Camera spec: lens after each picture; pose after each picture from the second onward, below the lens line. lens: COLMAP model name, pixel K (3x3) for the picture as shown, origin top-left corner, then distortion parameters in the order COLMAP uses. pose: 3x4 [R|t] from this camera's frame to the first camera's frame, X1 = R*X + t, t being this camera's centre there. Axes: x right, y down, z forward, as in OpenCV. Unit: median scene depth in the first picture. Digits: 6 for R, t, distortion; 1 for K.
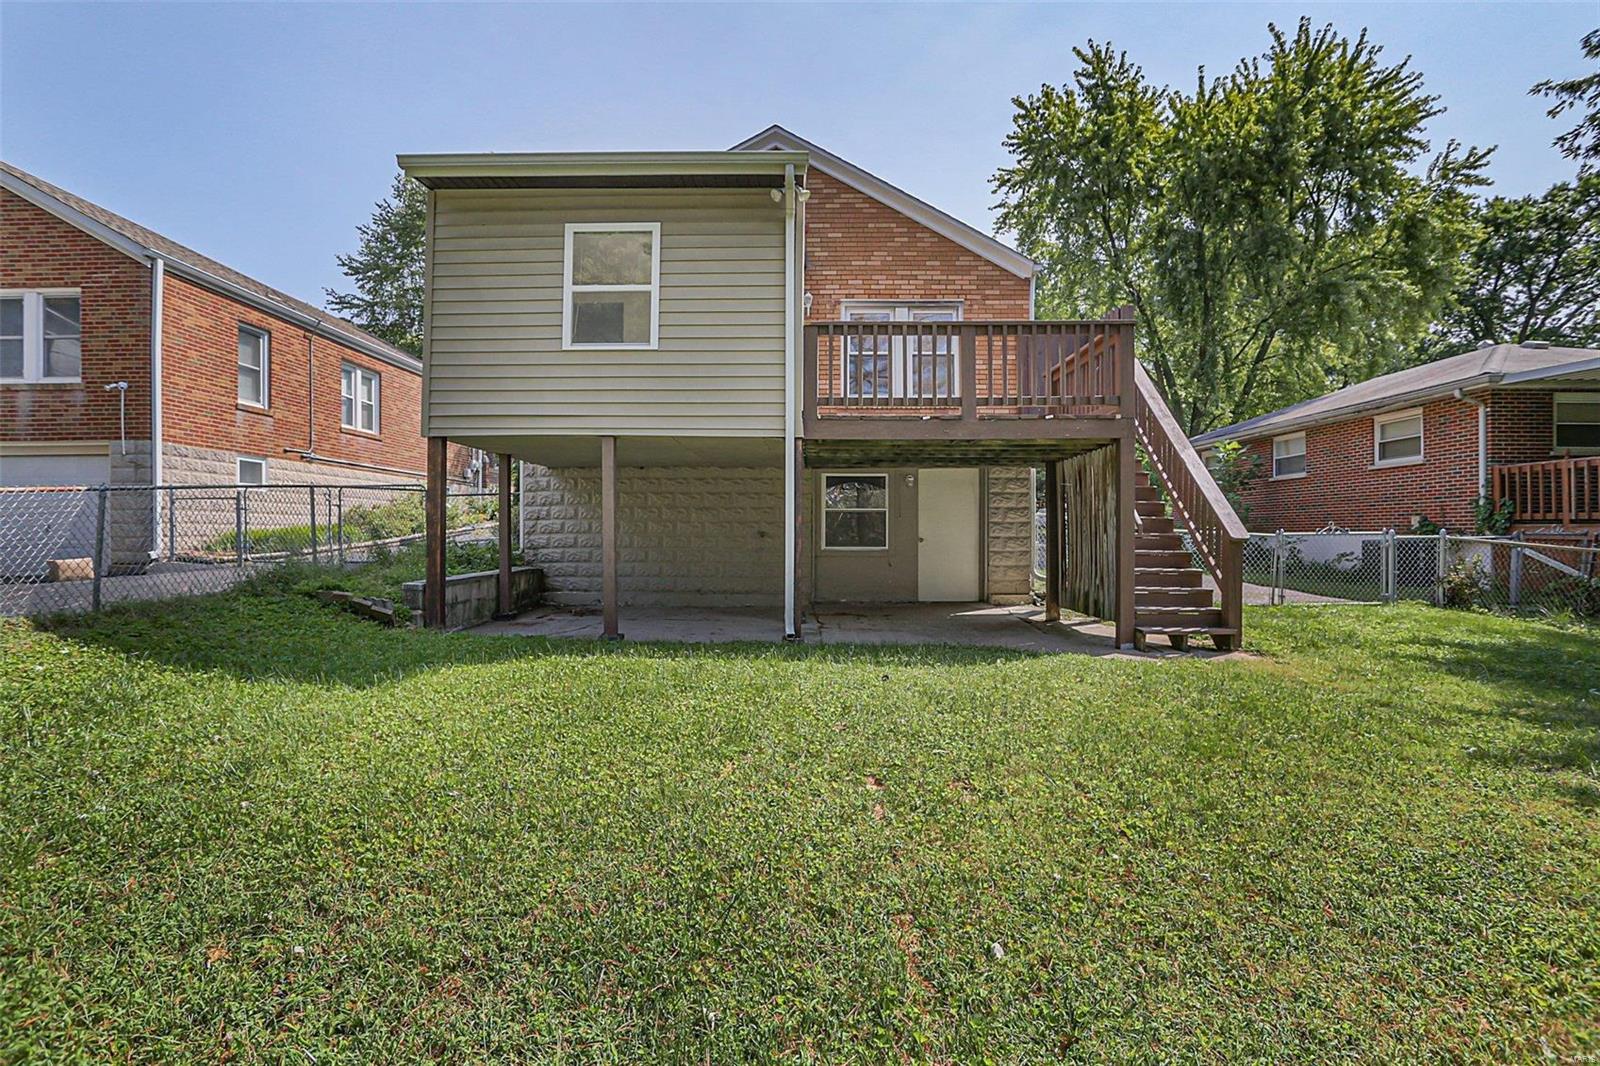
lens RADIAL K [[778.7, 0, 783.9], [0, 778.7, 539.0], [0, 0, 1]] dist [-0.050993, 0.018991]
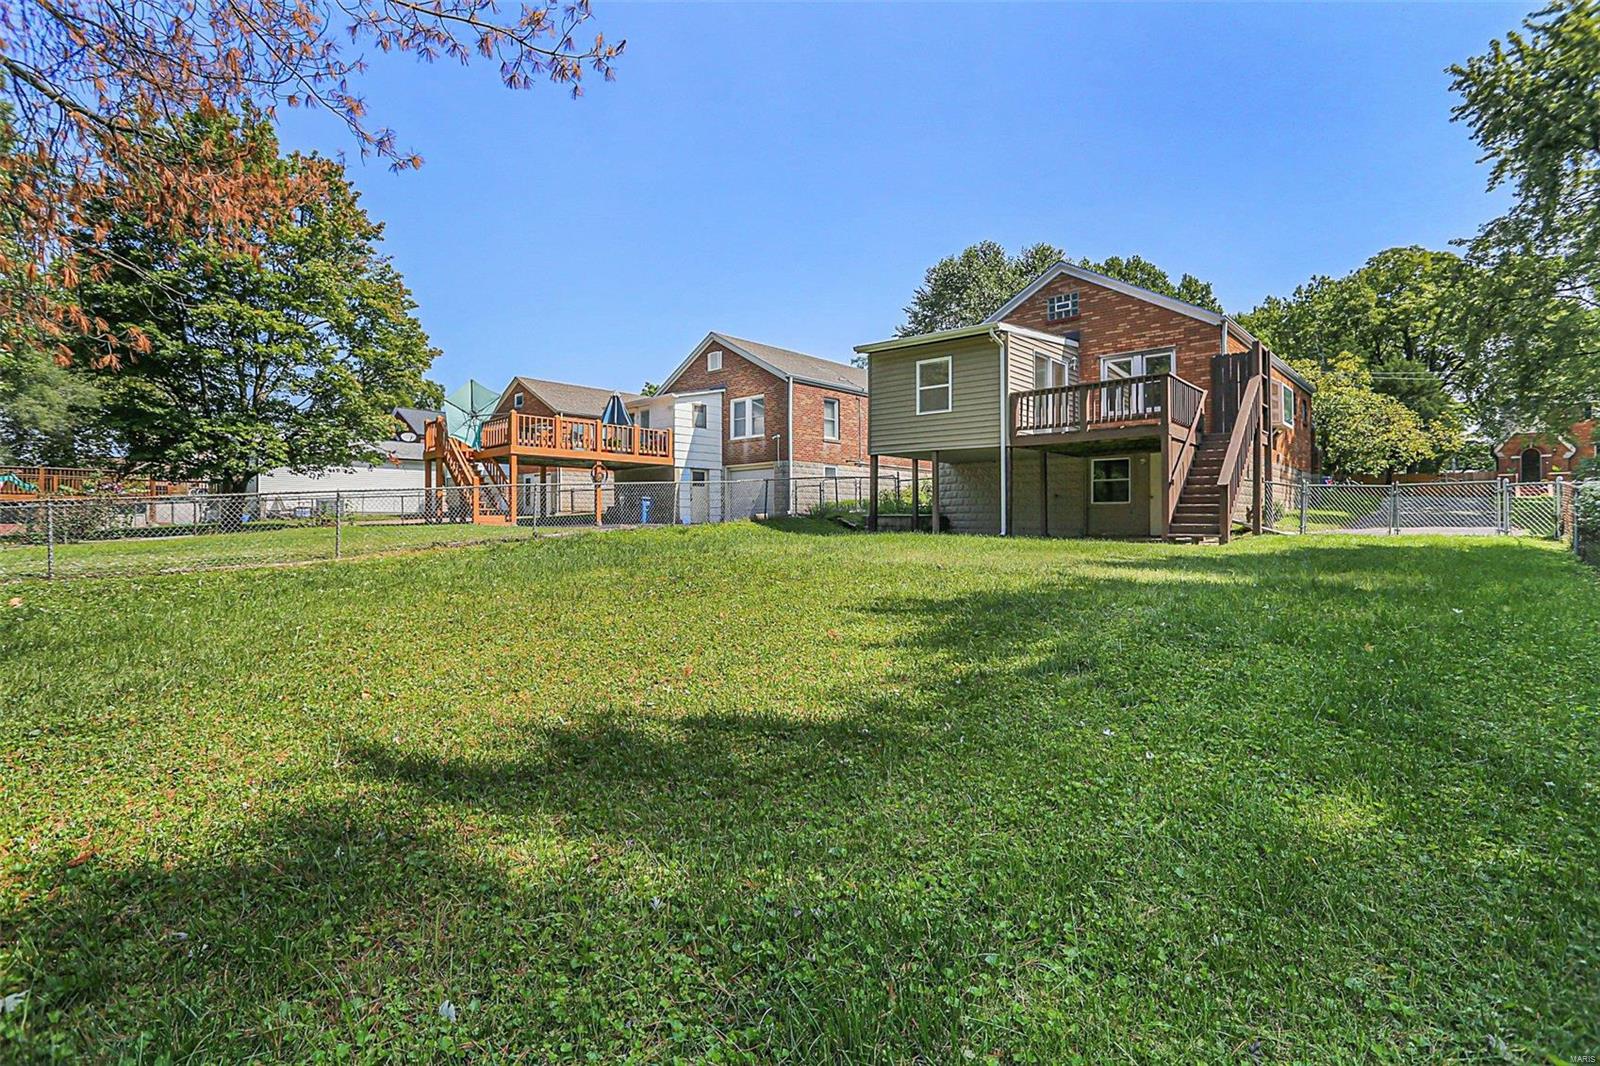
lens RADIAL K [[778.7, 0, 797.9], [0, 778.7, 527.1], [0, 0, 1]] dist [-0.050993, 0.018991]
pose [[0.755433, 0.000952, -0.655225, 0.679225], [-0.002291, 0.999997, -0.001189, 0.068586], [0.655221, 0.002399, 0.755433, -0.701472]]
